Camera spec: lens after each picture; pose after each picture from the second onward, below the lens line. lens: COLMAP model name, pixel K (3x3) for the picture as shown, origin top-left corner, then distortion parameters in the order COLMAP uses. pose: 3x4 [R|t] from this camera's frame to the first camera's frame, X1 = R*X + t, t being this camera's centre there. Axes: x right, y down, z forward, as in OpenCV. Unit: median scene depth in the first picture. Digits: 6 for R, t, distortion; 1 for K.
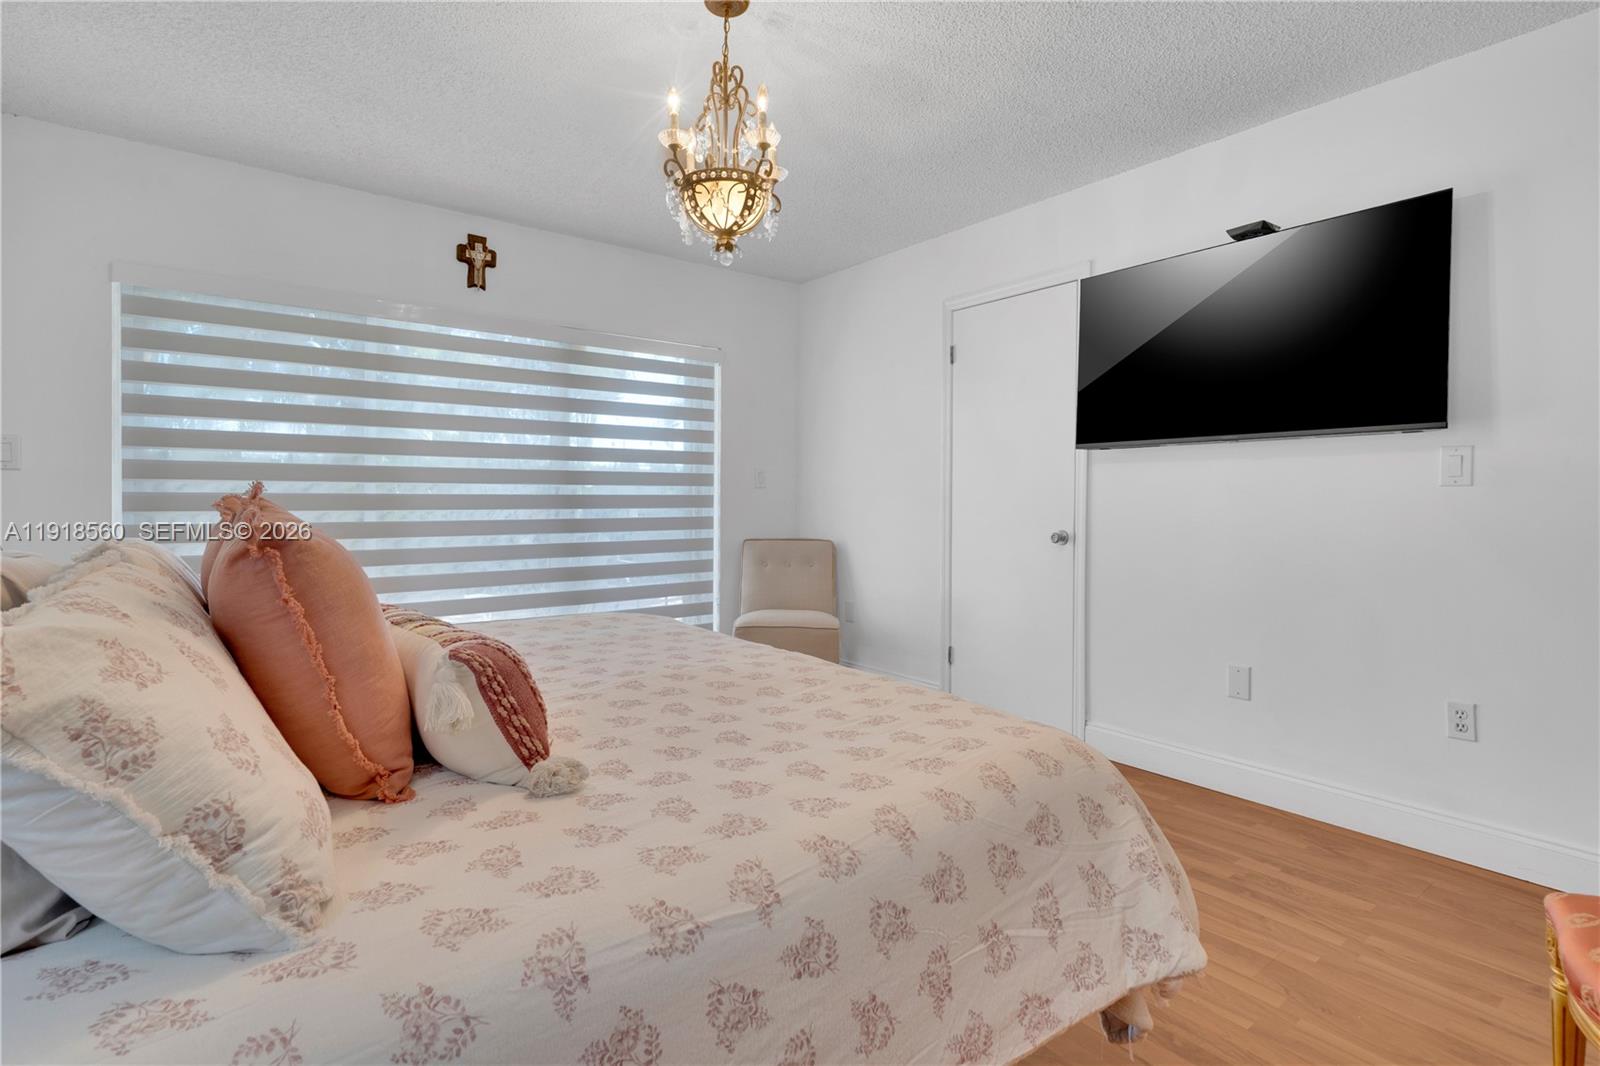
lens RADIAL K [[760.0, 0, 815.9], [0, 760.0, 499.3], [0, 0, 1]] dist [-0.001344, 0.001181]
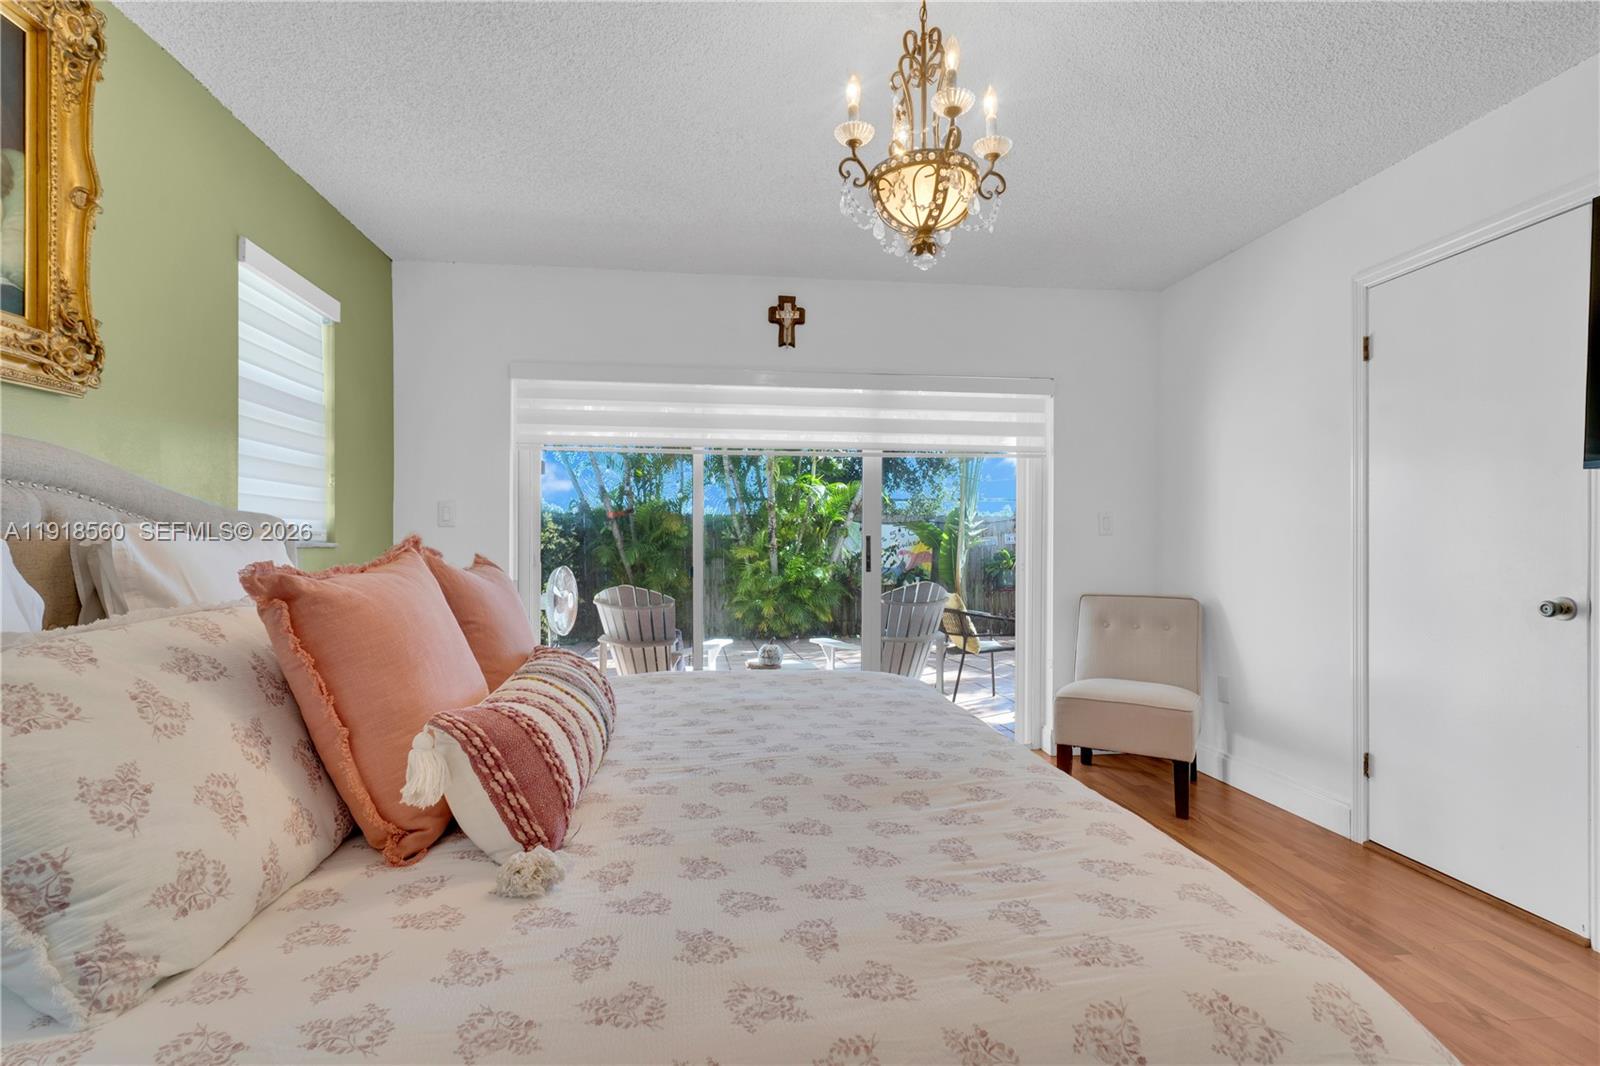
lens RADIAL K [[760.0, 0, 801.6], [0, 760.0, 538.8], [0, 0, 1]] dist [-0.001344, 0.001181]
pose [[0.854933, -0.007134, -0.518689, 0.208813], [0.001173, 0.999929, -0.011819, -0.002992], [0.518736, 0.009496, 0.854882, 0.232809]]
